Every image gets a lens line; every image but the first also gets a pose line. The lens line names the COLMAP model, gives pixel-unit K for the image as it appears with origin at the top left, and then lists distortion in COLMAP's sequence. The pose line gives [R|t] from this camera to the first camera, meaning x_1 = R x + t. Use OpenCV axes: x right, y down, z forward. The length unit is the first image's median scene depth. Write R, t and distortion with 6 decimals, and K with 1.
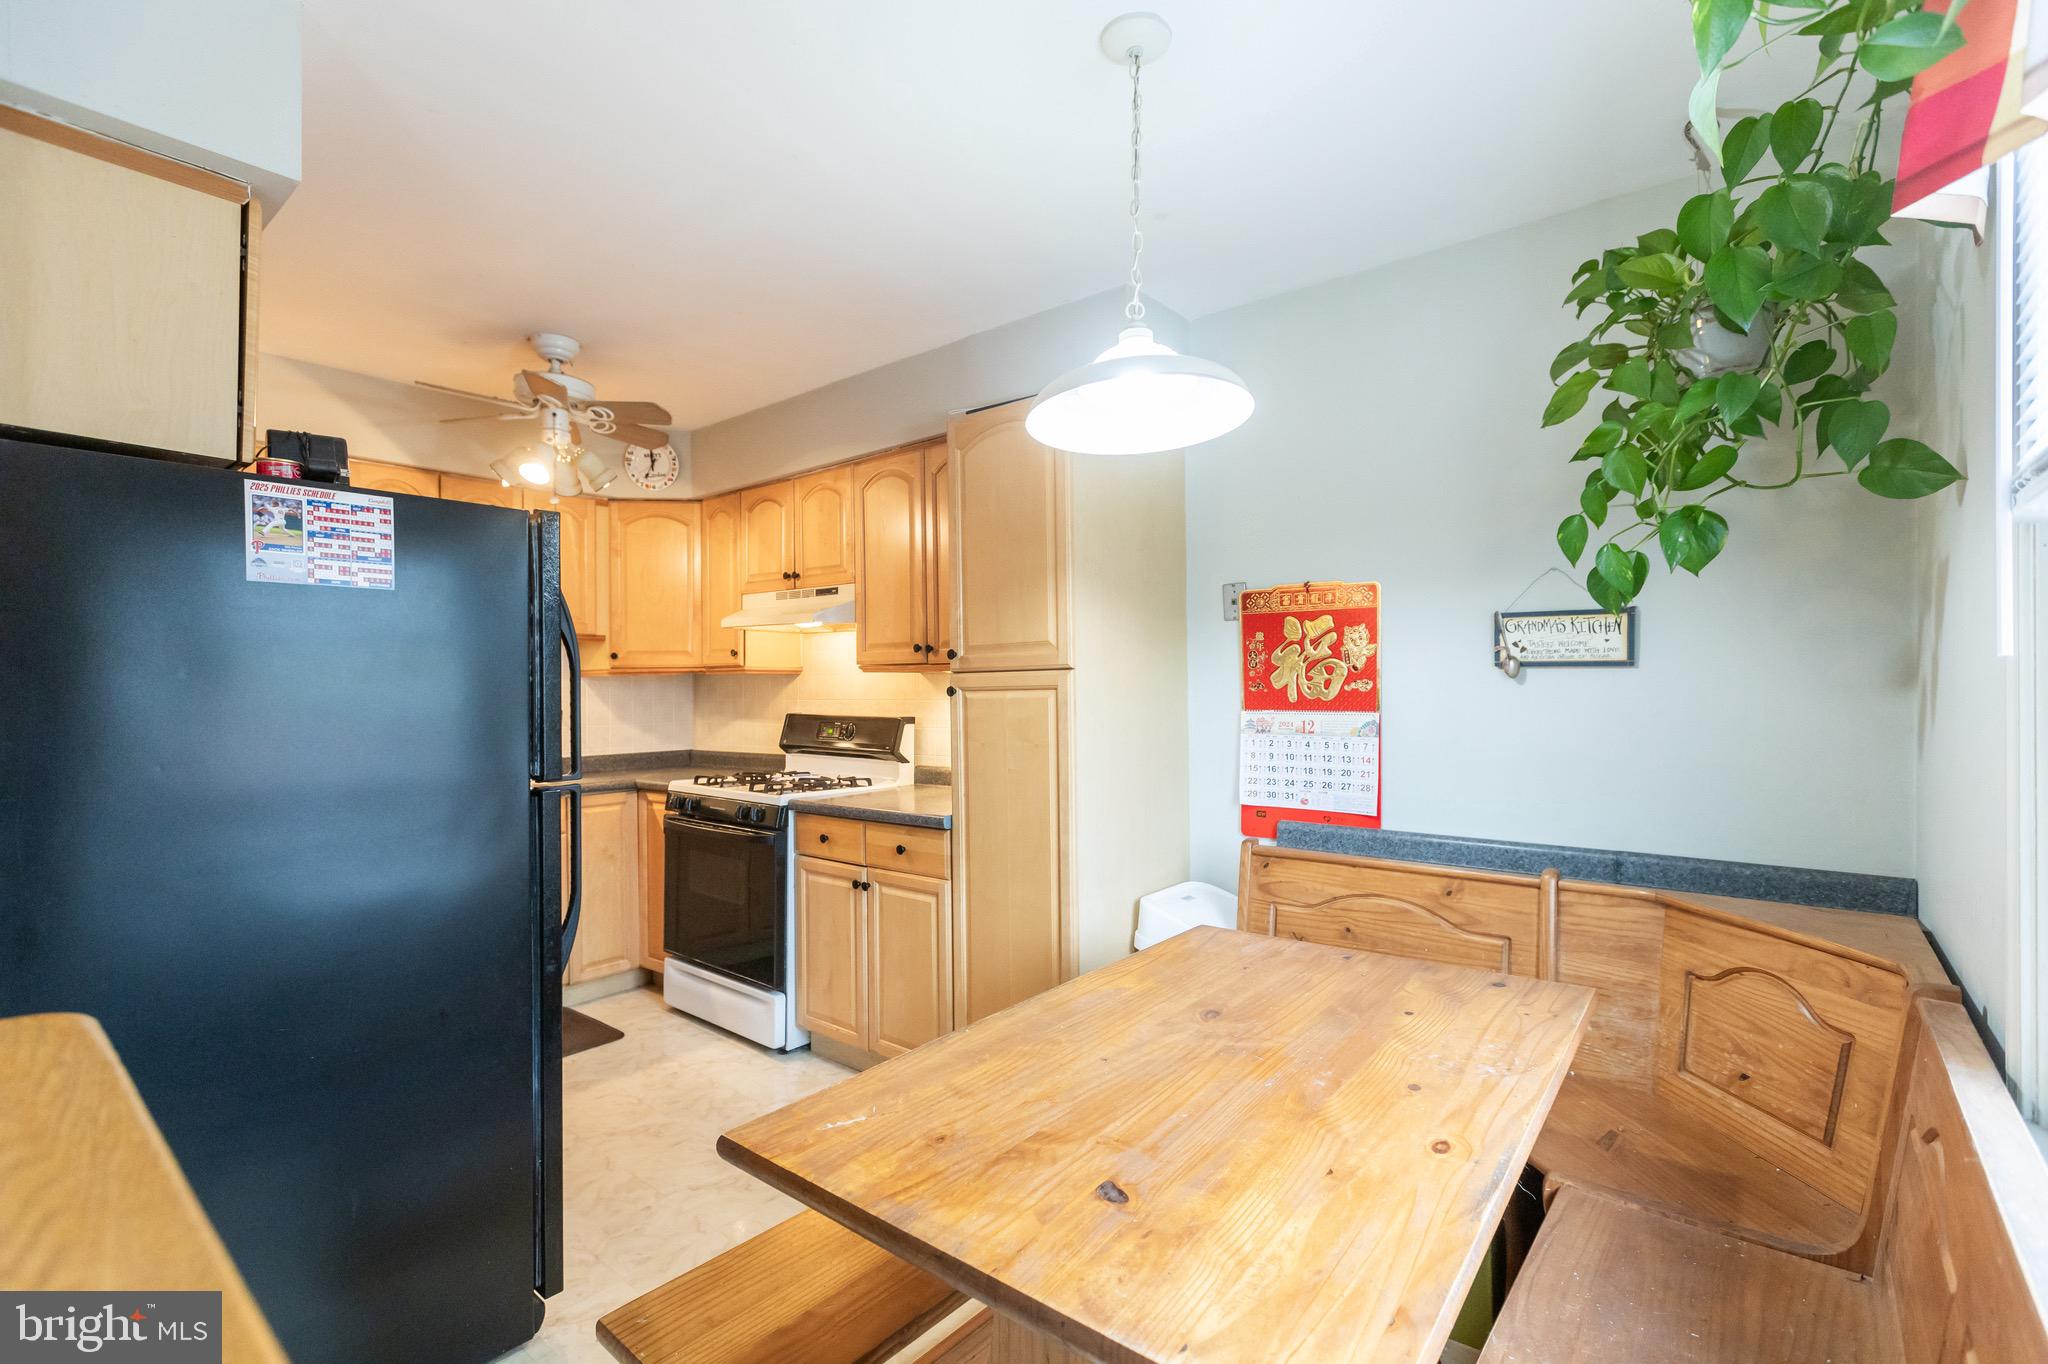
lens RADIAL K [[921.4, 0, 1022.3], [0, 921.4, 684.4], [0, 0, 1]] dist [0.004315, 0.000888]
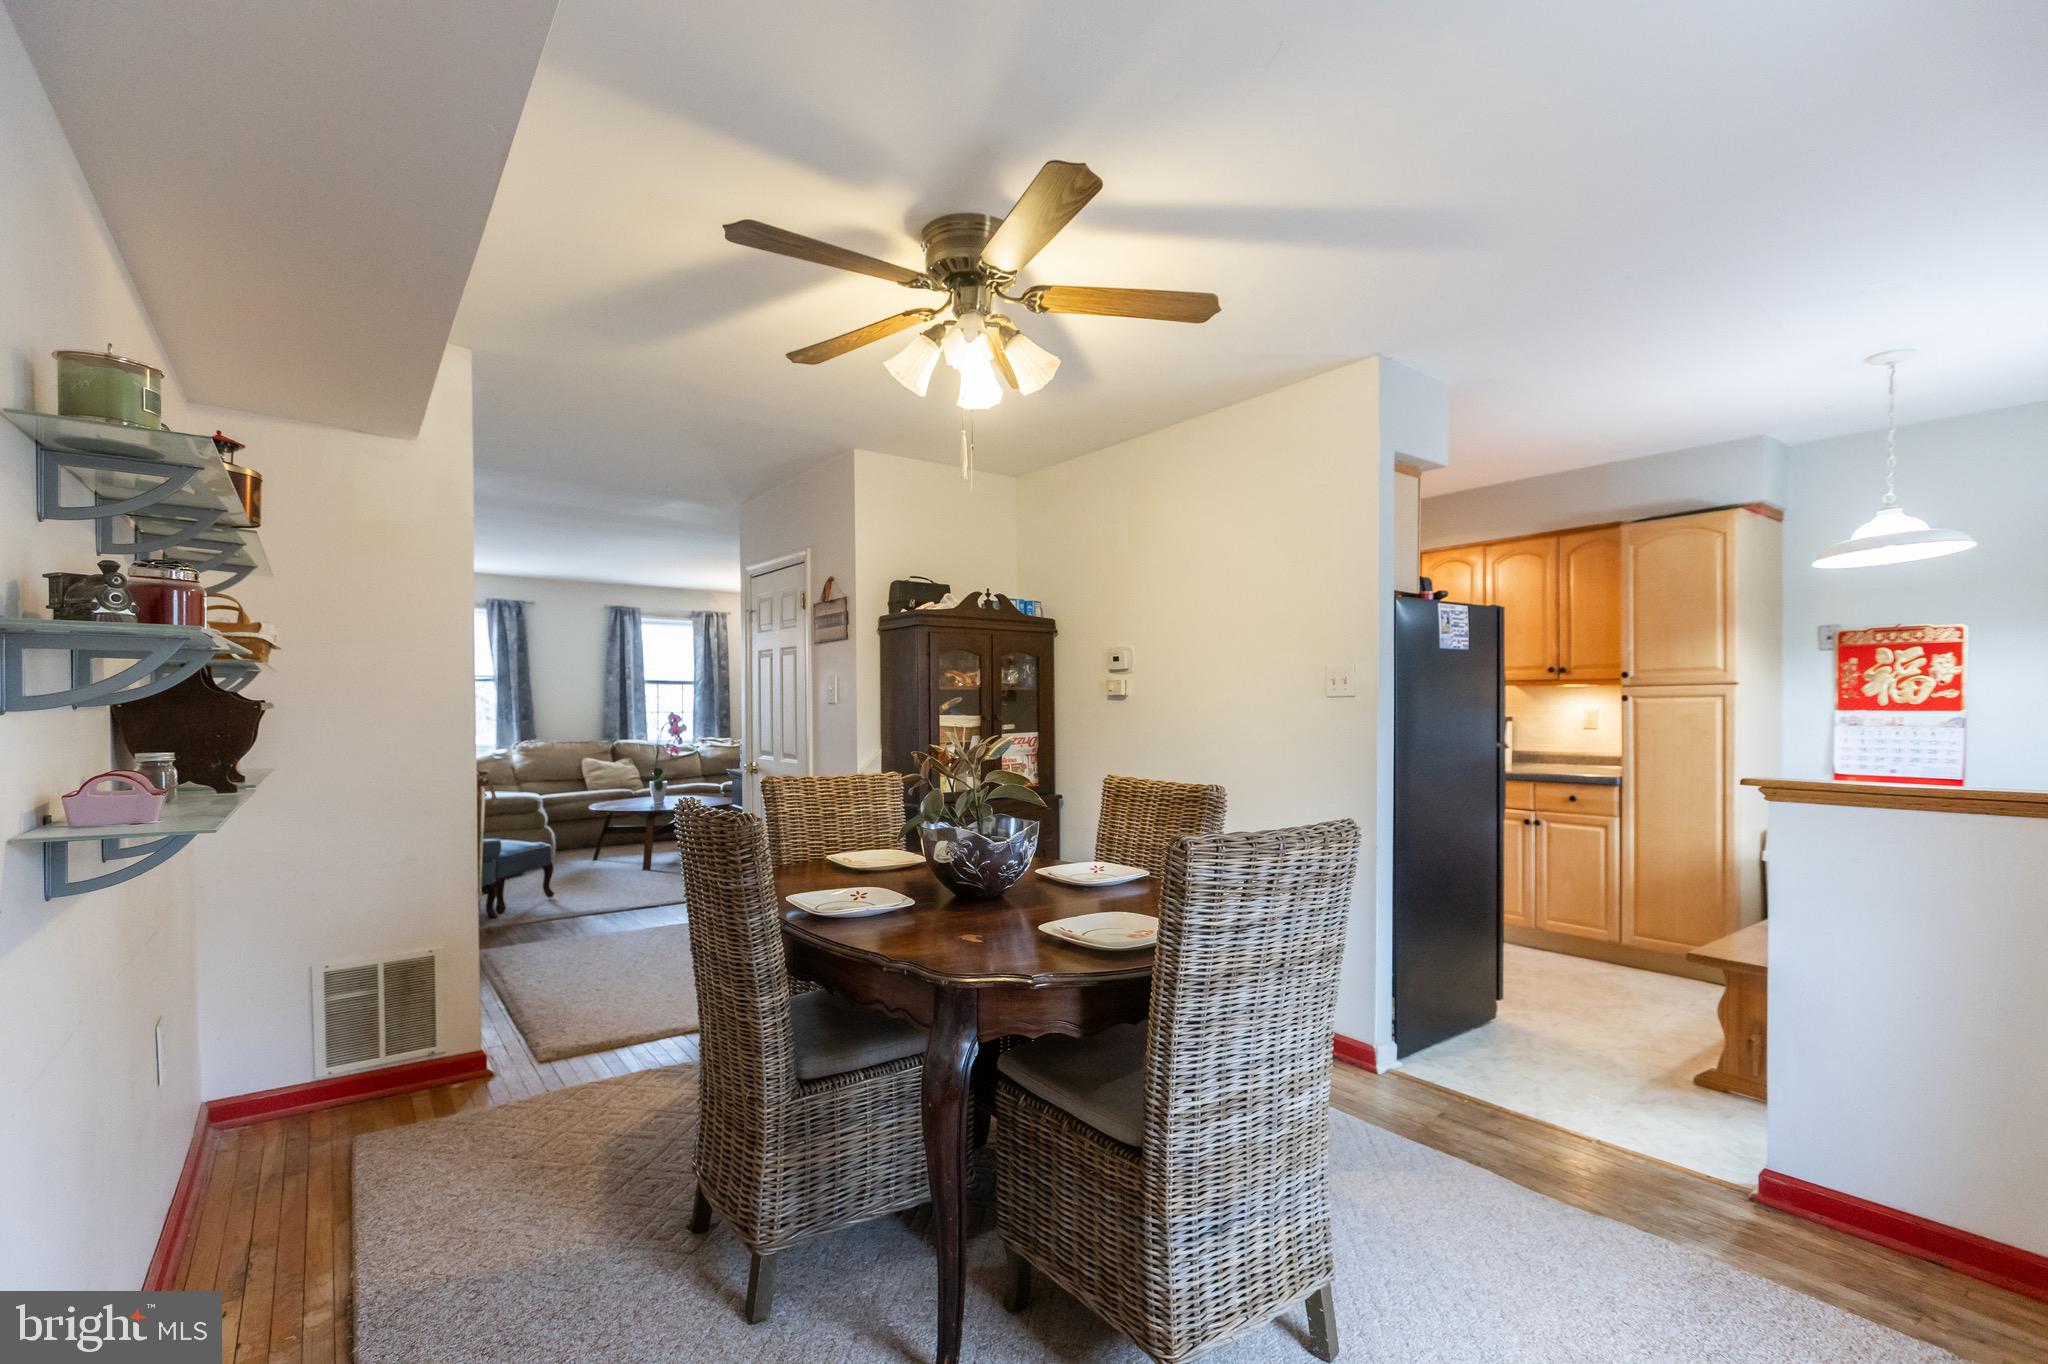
lens RADIAL K [[921.4, 0, 1014.7], [0, 921.4, 717.0], [0, 0, 1]] dist [0.004315, 0.000888]
pose [[0.969795, 0.003896, -0.243892, -0.710974], [0.001721, 0.999738, 0.022811, 0.002217], [0.243917, -0.022541, 0.969534, -0.804168]]
